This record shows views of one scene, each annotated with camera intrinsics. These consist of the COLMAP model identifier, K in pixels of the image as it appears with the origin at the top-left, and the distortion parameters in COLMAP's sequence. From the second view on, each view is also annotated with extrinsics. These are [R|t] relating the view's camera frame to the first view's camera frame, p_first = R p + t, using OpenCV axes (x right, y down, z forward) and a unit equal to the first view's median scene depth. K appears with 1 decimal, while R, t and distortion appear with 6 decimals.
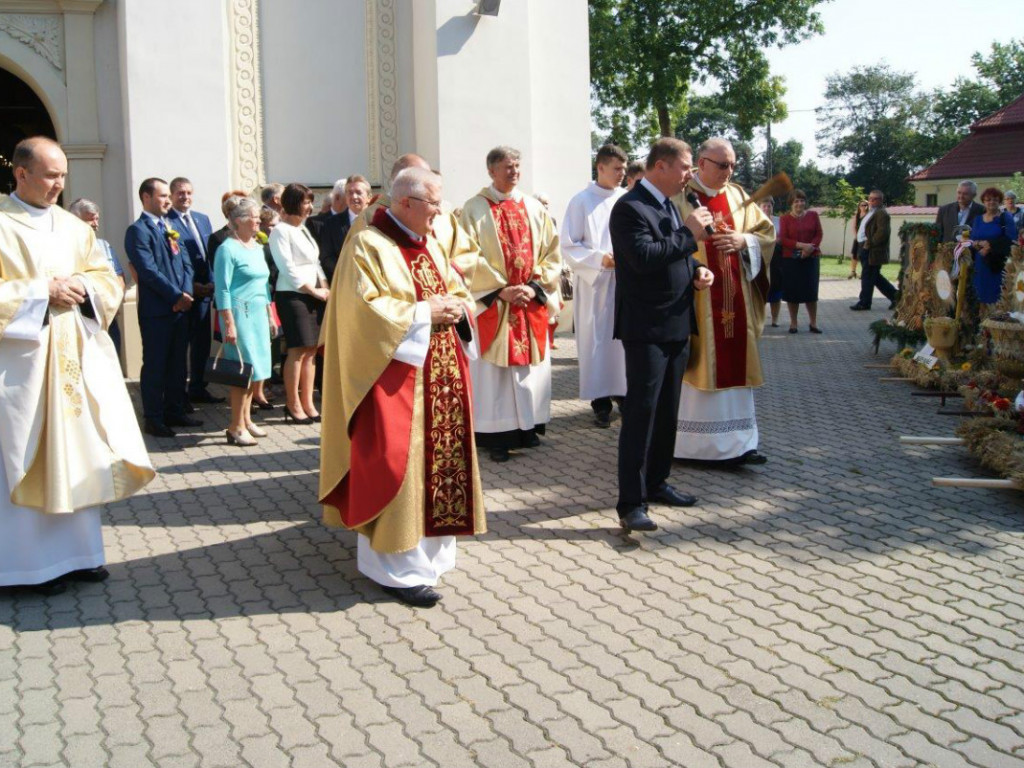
lens RADIAL K [[919.7, 0, 473.5], [0, 919.7, 282.5], [0, 0, 1]] dist [-0.082086, 0.018077]
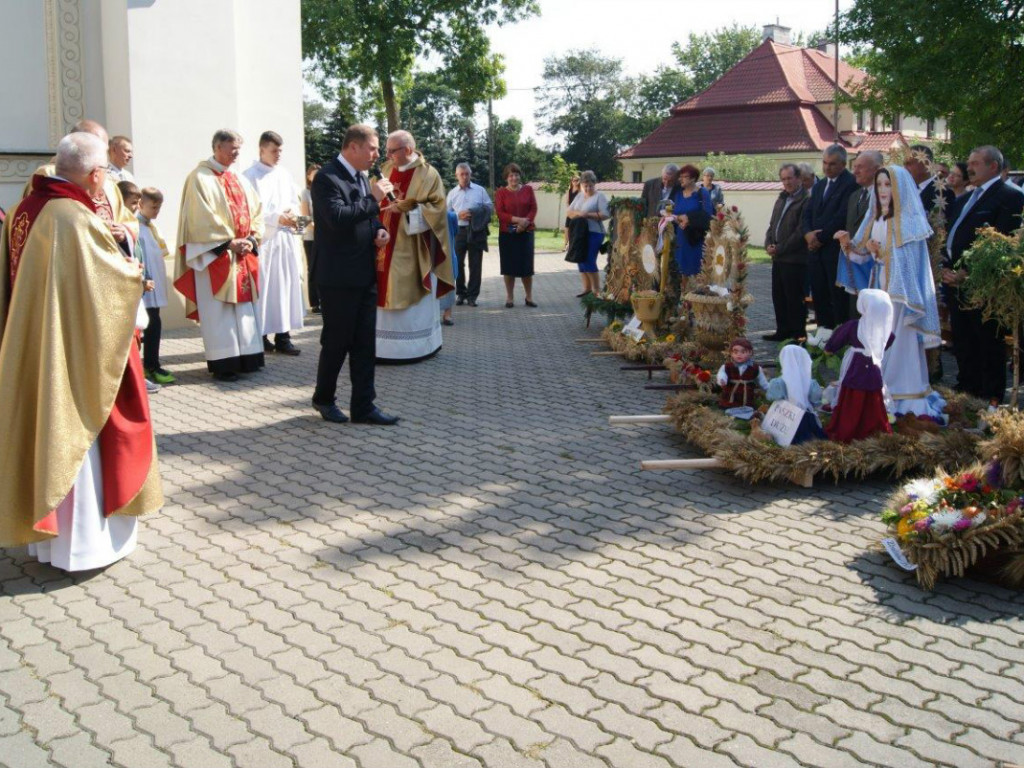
lens RADIAL K [[906.1, 0, 497.7], [0, 906.1, 282.9], [0, 0, 1]] dist [-0.082668, 0.013402]
pose [[0.950044, -0.020036, 0.311472, 0.012808], [0.010413, 0.999417, 0.032529, -0.001735], [-0.311942, -0.027661, 0.949698, 0.025836]]
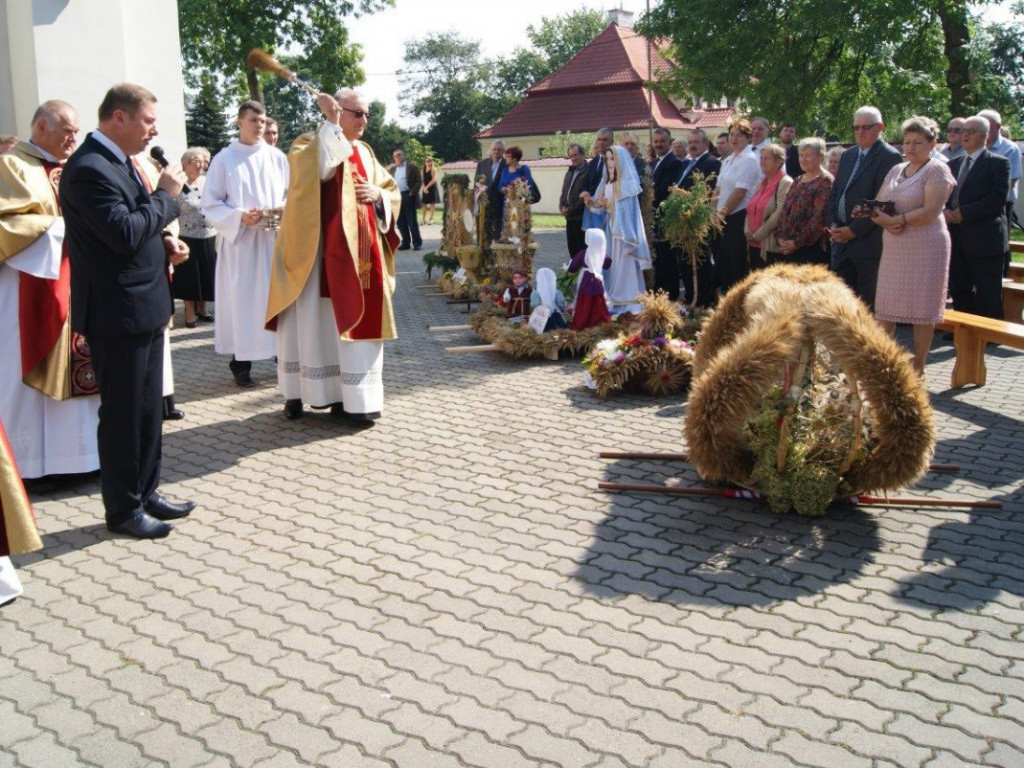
lens RADIAL K [[928.9, 0, 478.9], [0, 928.9, 297.7], [0, 0, 1]] dist [-0.082319, 0.005387]
pose [[0.906558, -0.067809, 0.416599, -0.012577], [0.042715, 0.996683, 0.069277, 0.006822], [-0.419914, -0.045008, 0.906447, -0.078091]]
